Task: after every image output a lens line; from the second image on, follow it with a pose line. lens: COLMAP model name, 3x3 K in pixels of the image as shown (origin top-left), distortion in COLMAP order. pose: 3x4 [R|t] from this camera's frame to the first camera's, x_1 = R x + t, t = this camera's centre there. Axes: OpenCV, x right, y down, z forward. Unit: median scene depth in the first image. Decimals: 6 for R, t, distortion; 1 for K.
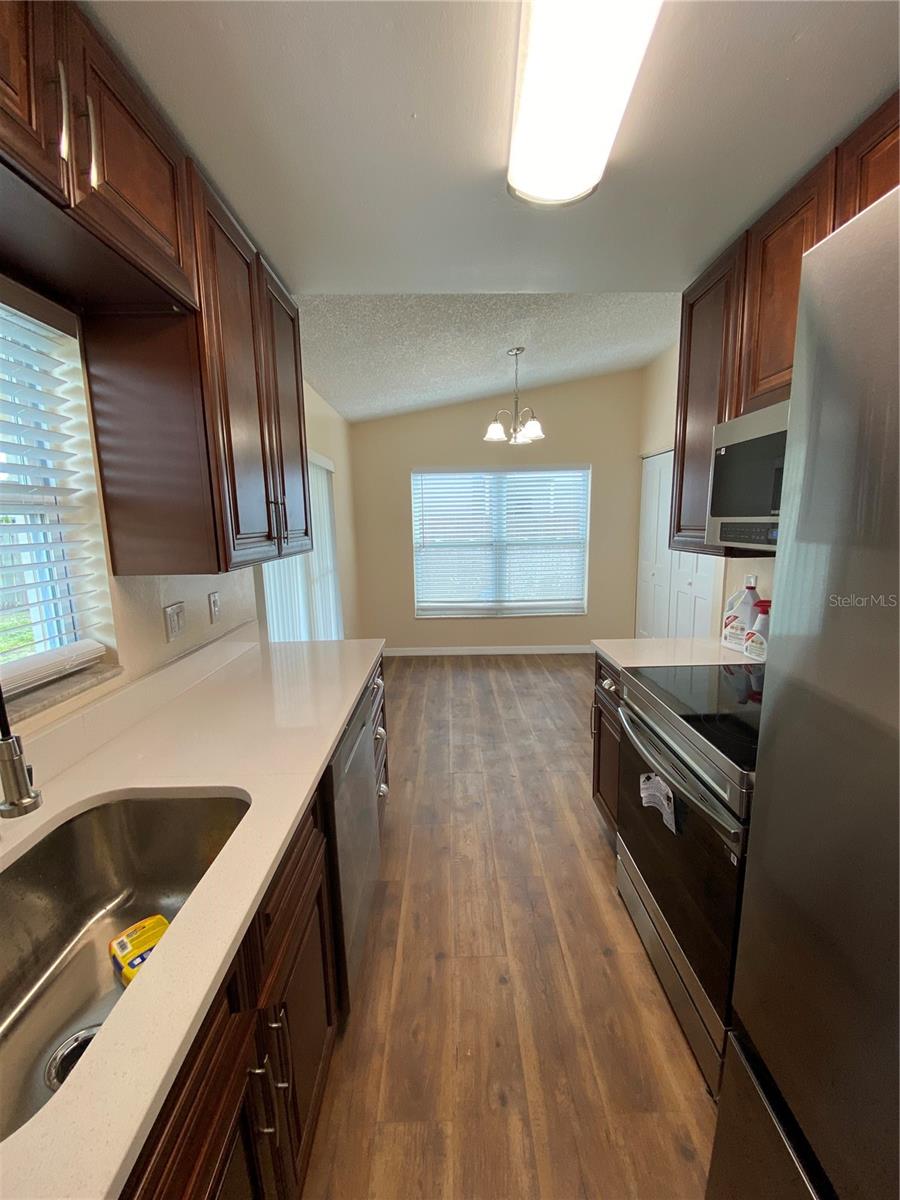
lens RADIAL K [[487.5, 0, 450.0], [0, 487.5, 600.0], [0, 0, 1]] dist [0.018480, -0.020985]
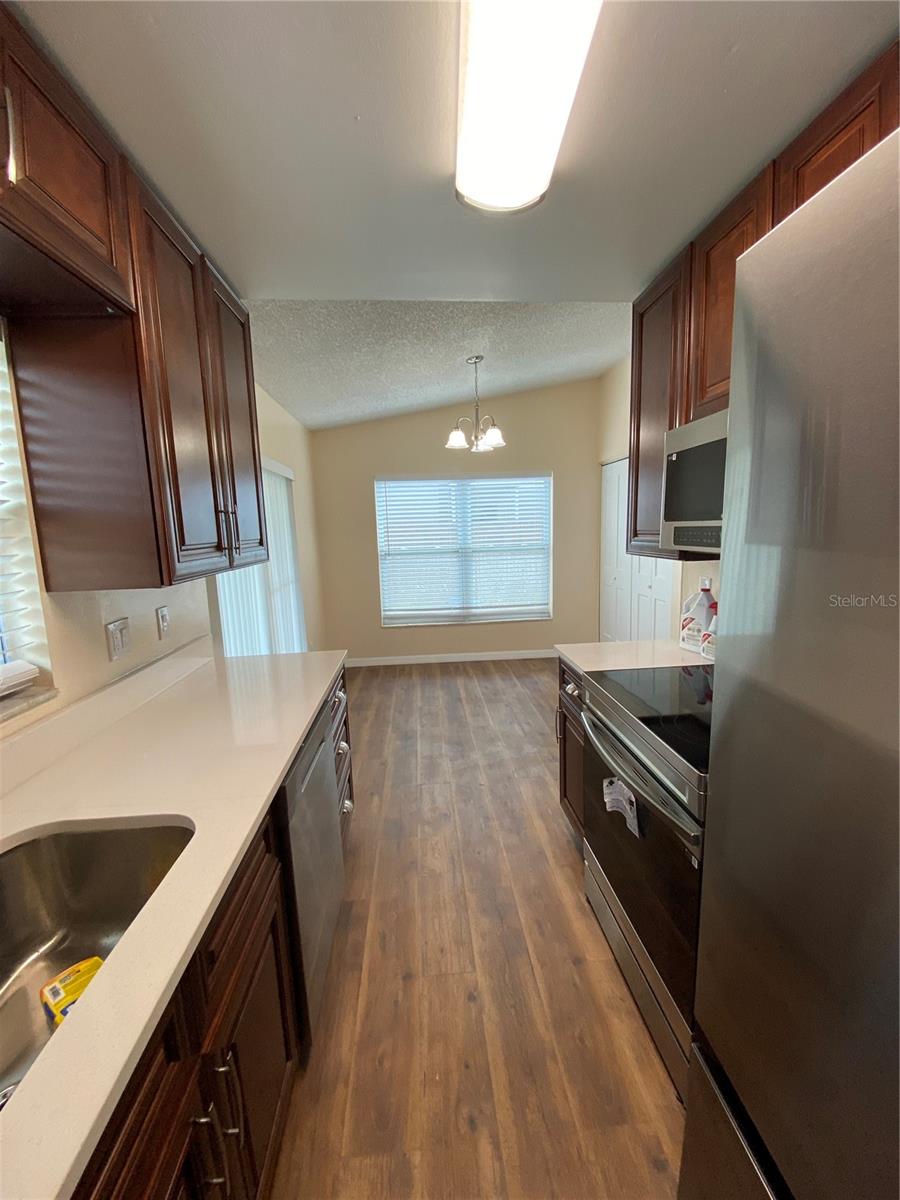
lens RADIAL K [[487.5, 0, 450.0], [0, 487.5, 600.0], [0, 0, 1]] dist [0.018480, -0.020985]
pose [[0.997777, -0.022594, 0.062702, 0.020360], [0.023518, 0.999625, -0.014031, -0.002614], [-0.062361, 0.015475, 0.997934, 0.016016]]
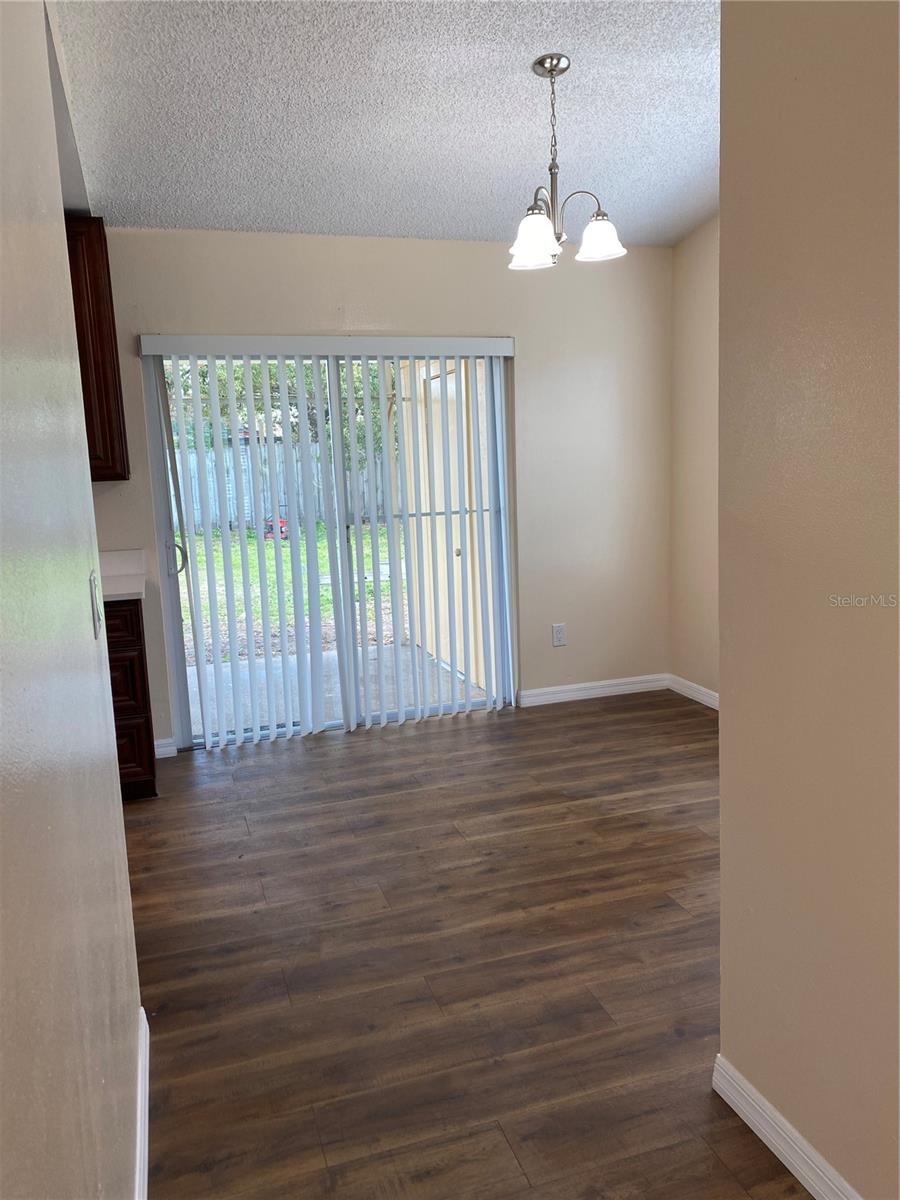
lens RADIAL K [[911.4, 0, 450.0], [0, 911.4, 600.0], [0, 0, 1]] dist [-0.000627, -0.000422]
pose [[0.293024, 0.172826, -0.940355, 2.126983], [-0.131171, 0.981494, 0.139512, -0.270786], [0.947064, 0.082467, 0.310271, 1.458075]]
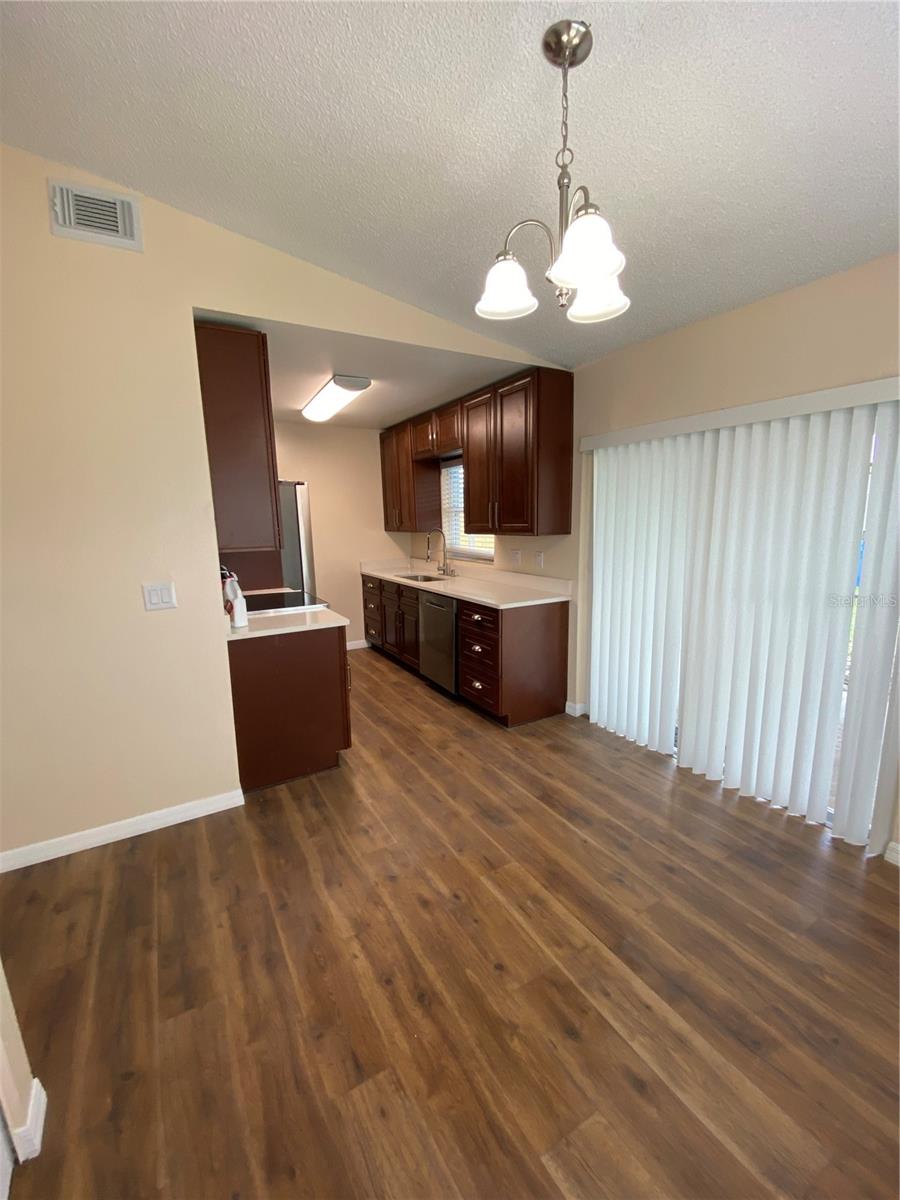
lens RADIAL K [[487.5, 0, 450.0], [0, 487.5, 600.0], [0, 0, 1]] dist [0.018480, -0.020985]
pose [[-0.867618, 0.120947, -0.482297, 0.901598], [-0.044781, 0.947017, 0.318046, -0.505760], [0.495210, 0.297541, -0.816233, 2.911077]]
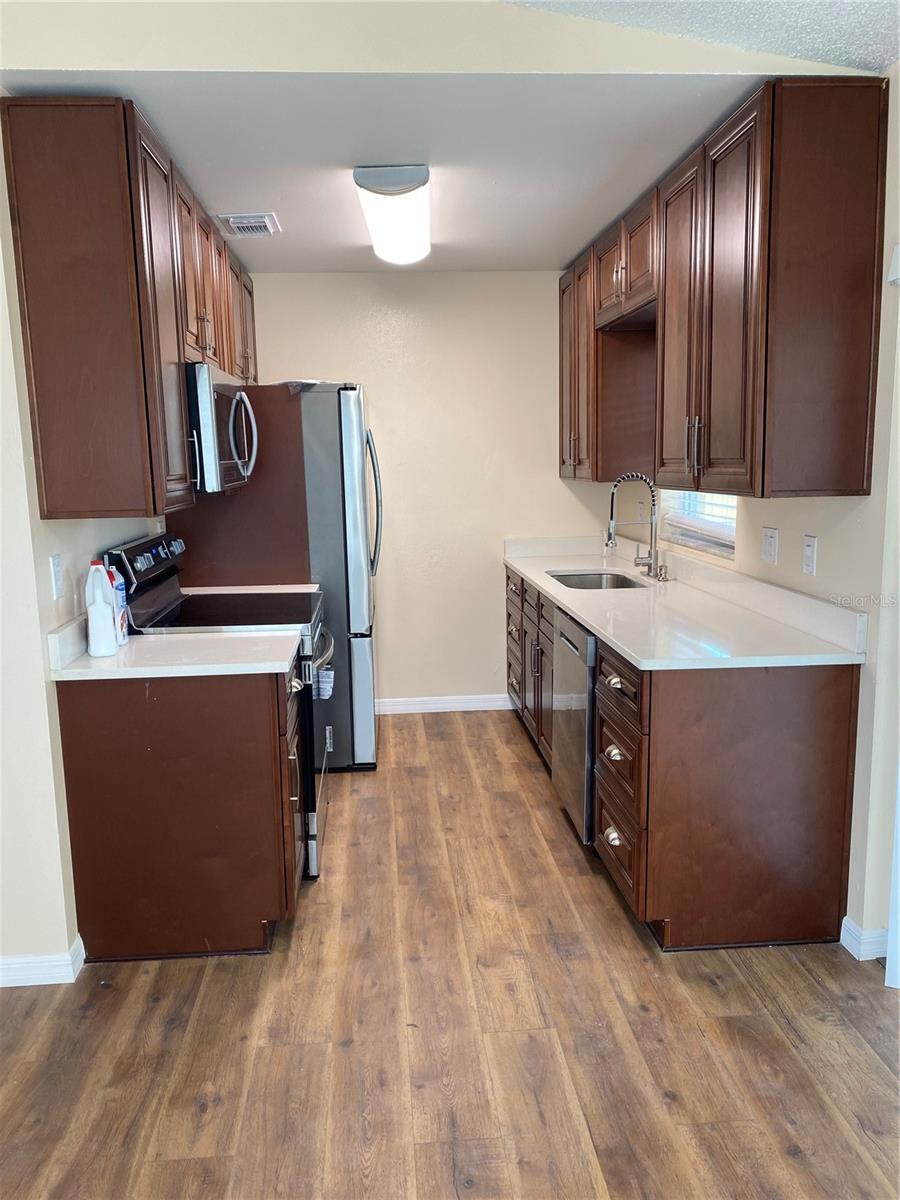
lens RADIAL K [[925.3, 0, 422.0], [0, 925.3, 605.1], [0, 0, 1]] dist [-0.005944, -0.005551]
pose [[-0.997769, 0.051278, -0.042740, 0.234004], [0.034681, 0.945263, 0.324461, -0.485422], [0.057038, 0.322255, -0.944933, 2.849385]]
